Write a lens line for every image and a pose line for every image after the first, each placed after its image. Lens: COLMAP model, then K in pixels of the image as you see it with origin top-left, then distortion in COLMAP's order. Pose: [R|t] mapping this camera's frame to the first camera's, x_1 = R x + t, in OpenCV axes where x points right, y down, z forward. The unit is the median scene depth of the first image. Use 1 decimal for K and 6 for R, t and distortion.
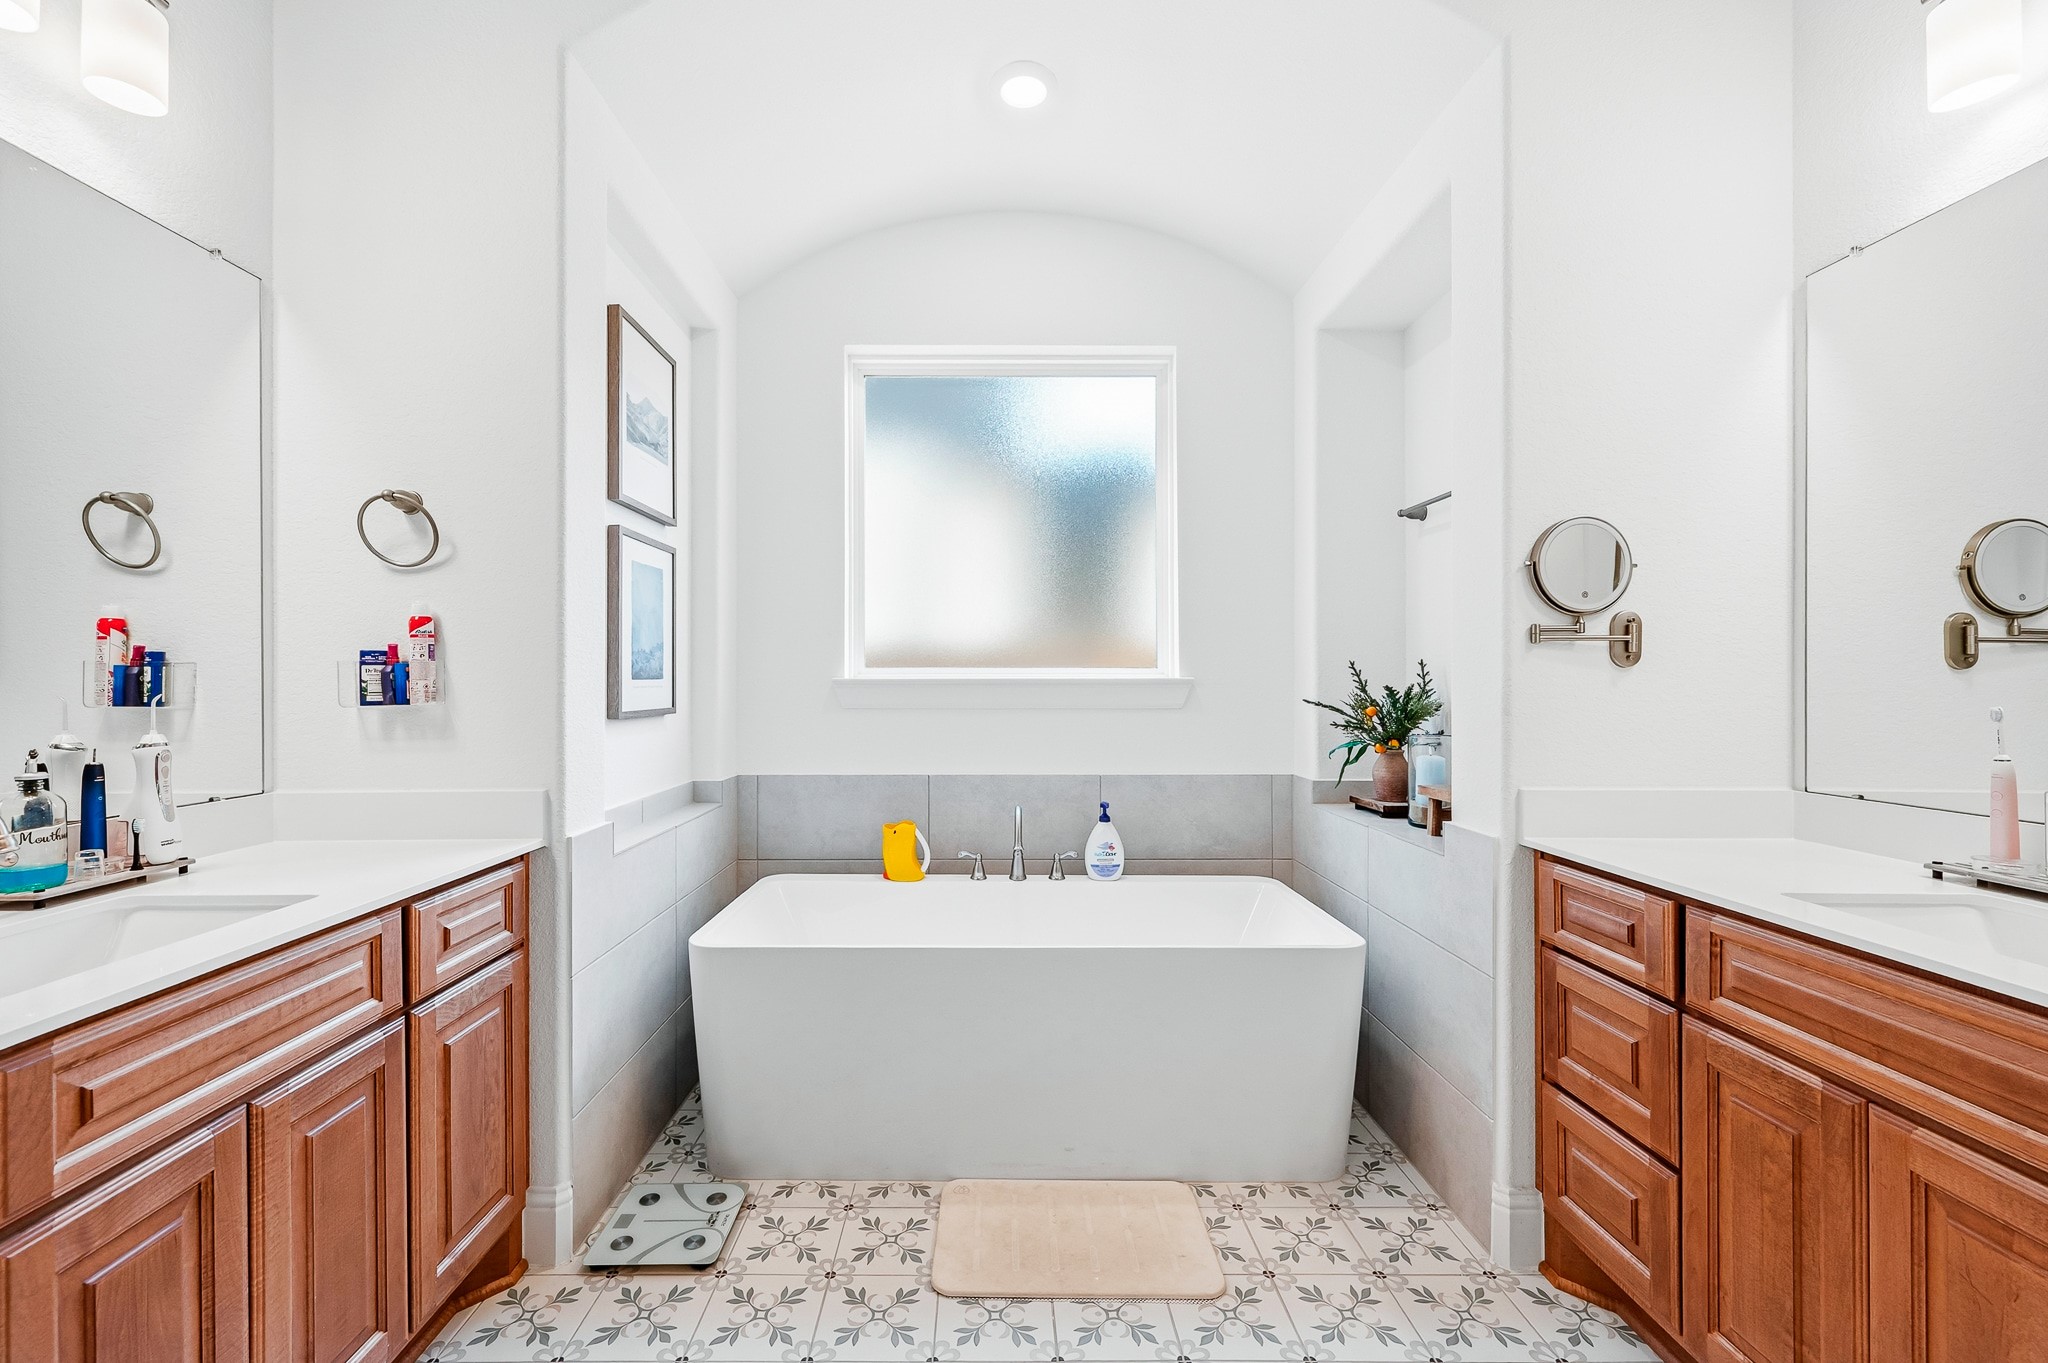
lens RADIAL K [[837.6, 0, 1021.8], [0, 837.6, 677.5], [0, 0, 1]] dist [0.001530, 0.000024]
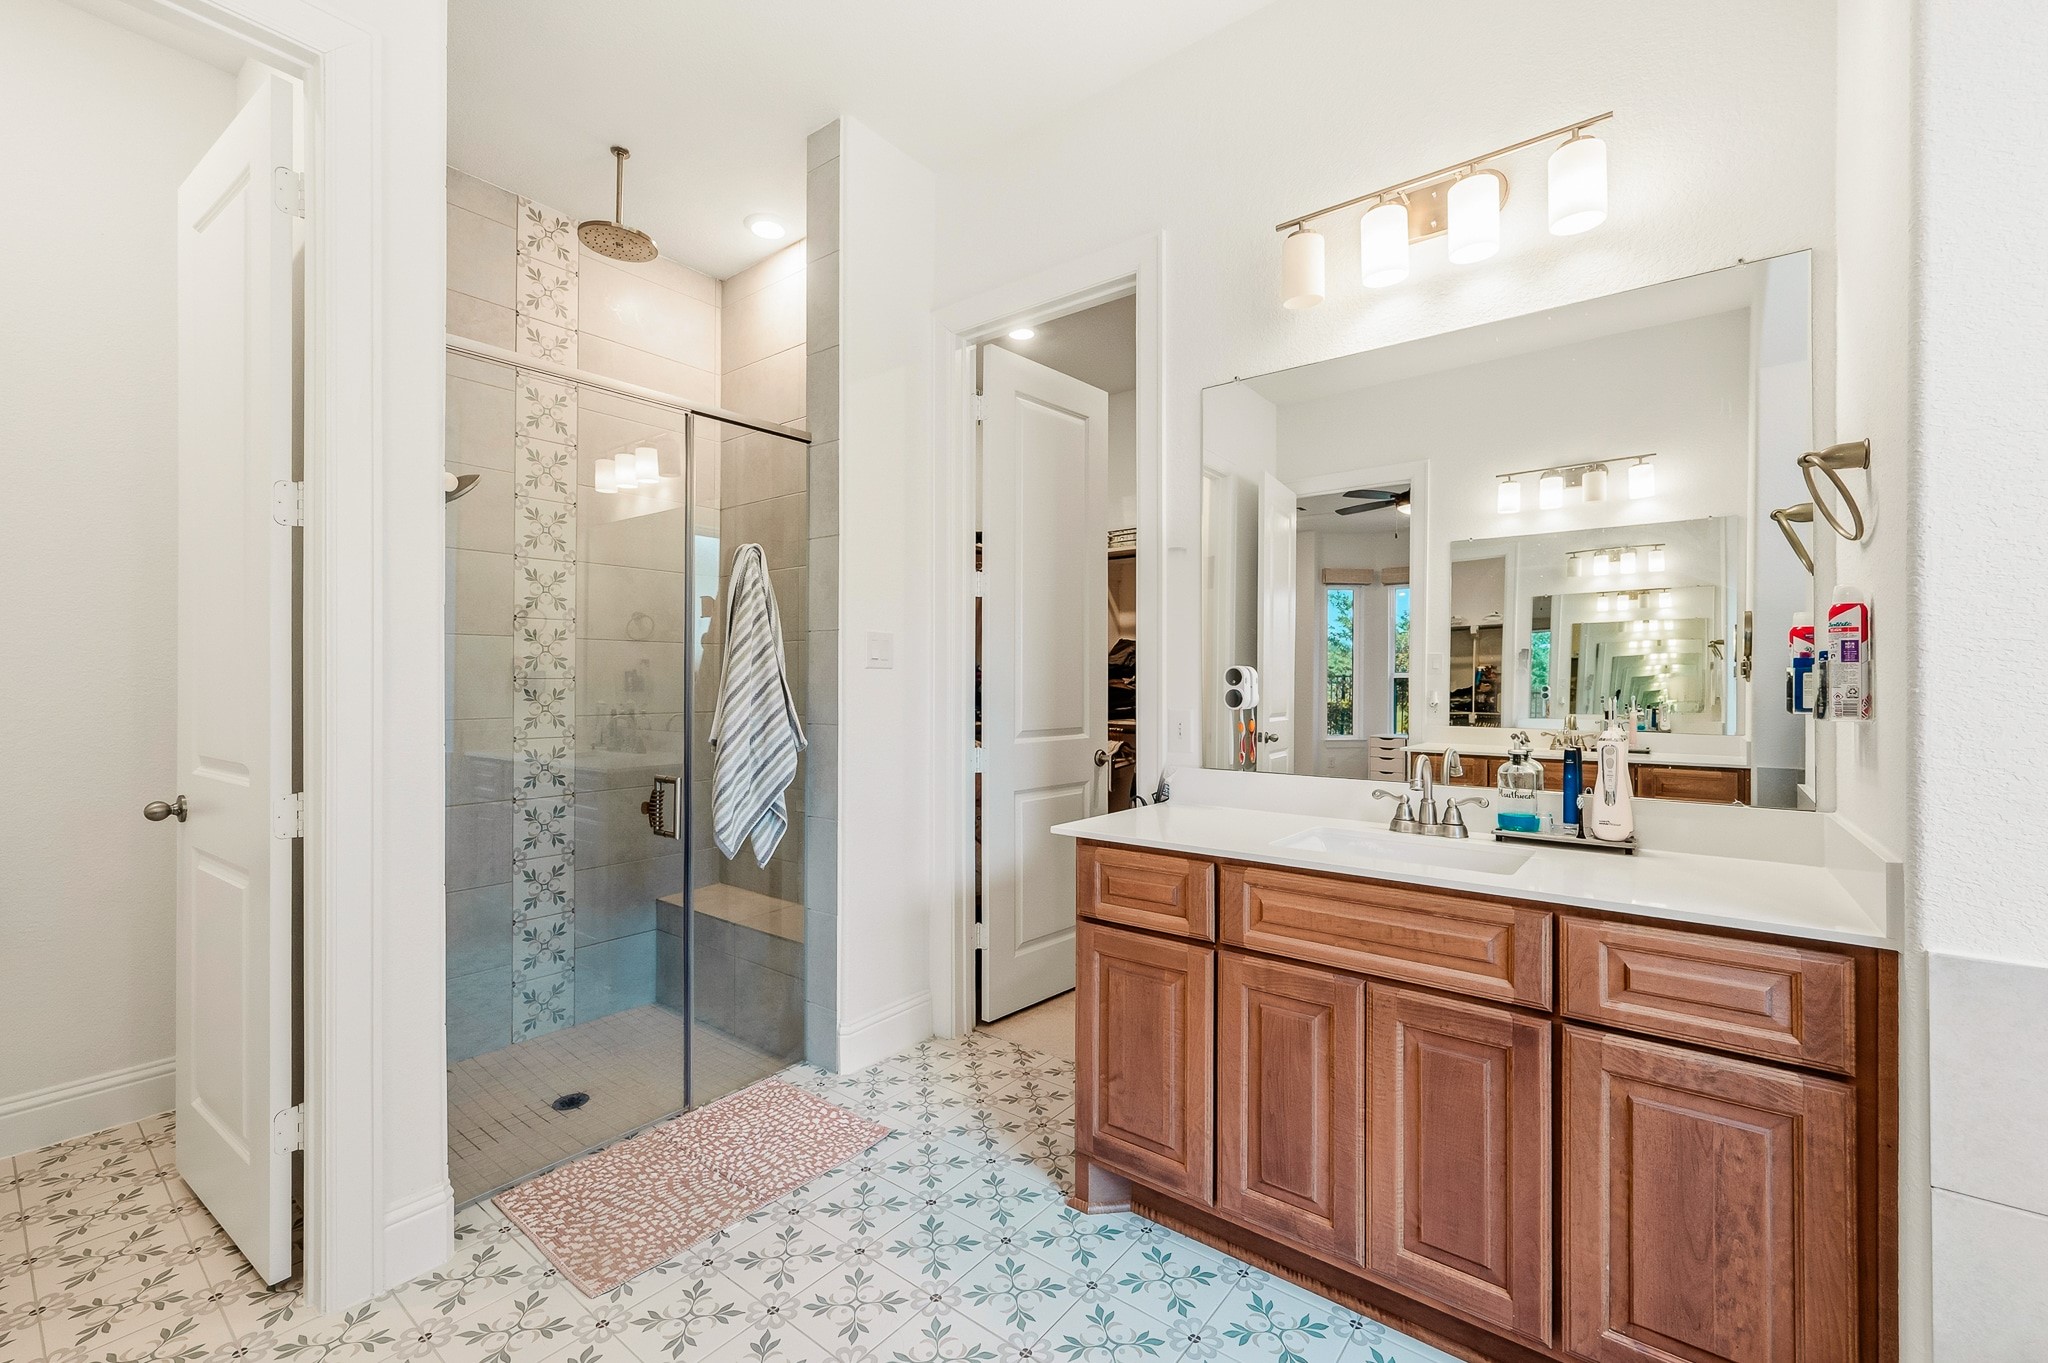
lens RADIAL K [[837.6, 0, 1025.4], [0, 837.6, 680.0], [0, 0, 1]] dist [0.001530, 0.000024]
pose [[-0.625061, 0.001141, -0.780575, 0.409944], [-0.001343, 0.999996, 0.002537, -0.006037], [0.780575, 0.002634, -0.625057, 1.065696]]
